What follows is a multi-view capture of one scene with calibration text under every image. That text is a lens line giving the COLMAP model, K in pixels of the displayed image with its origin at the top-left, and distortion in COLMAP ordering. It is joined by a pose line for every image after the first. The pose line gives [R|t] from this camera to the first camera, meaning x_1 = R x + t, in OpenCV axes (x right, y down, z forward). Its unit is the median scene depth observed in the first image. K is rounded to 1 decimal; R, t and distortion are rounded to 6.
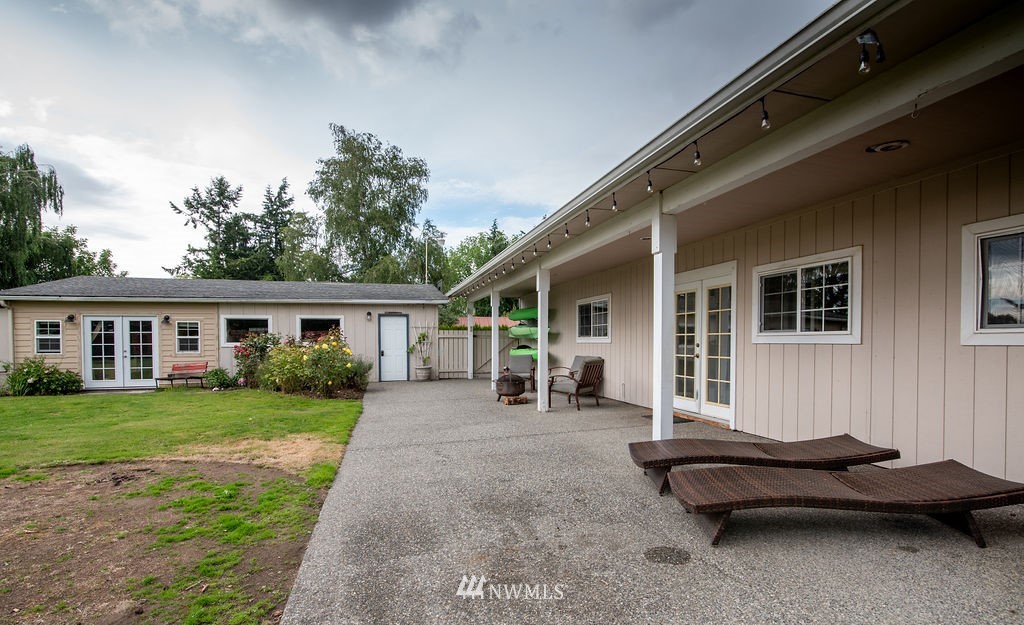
lens RADIAL K [[481.2, 0, 509.5], [0, 481.2, 348.3], [0, 0, 1]] dist [-0.002030, -0.000428]
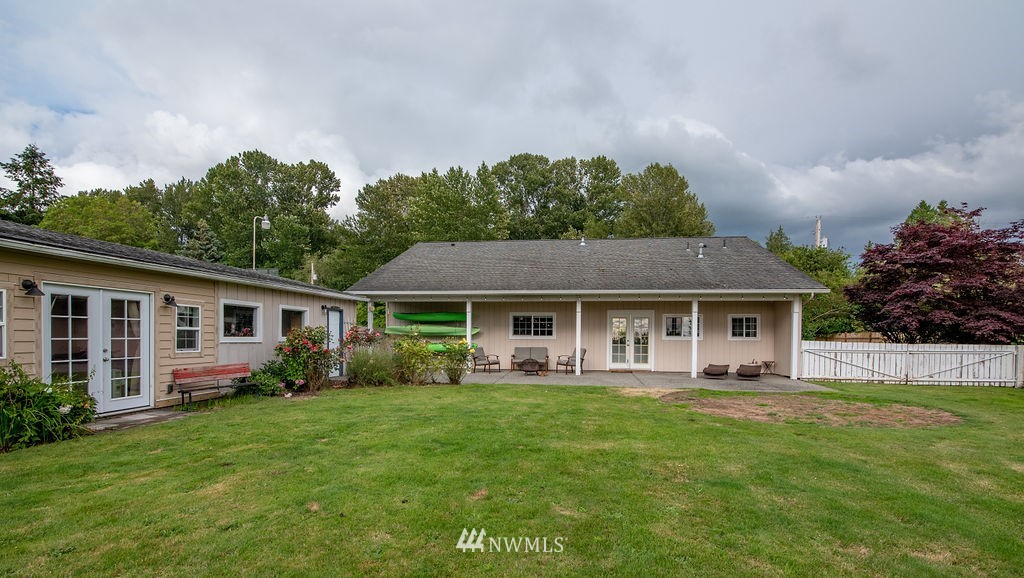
lens RADIAL K [[477.5, 0, 510.6], [0, 477.5, 340.2], [0, 0, 1]] dist [-0.015024, -0.000016]
pose [[0.388460, 0.000966, 0.921465, -1.000933], [0.005116, 0.999982, -0.003205, -0.001973], [-0.921451, 0.005959, 0.388448, 0.293398]]
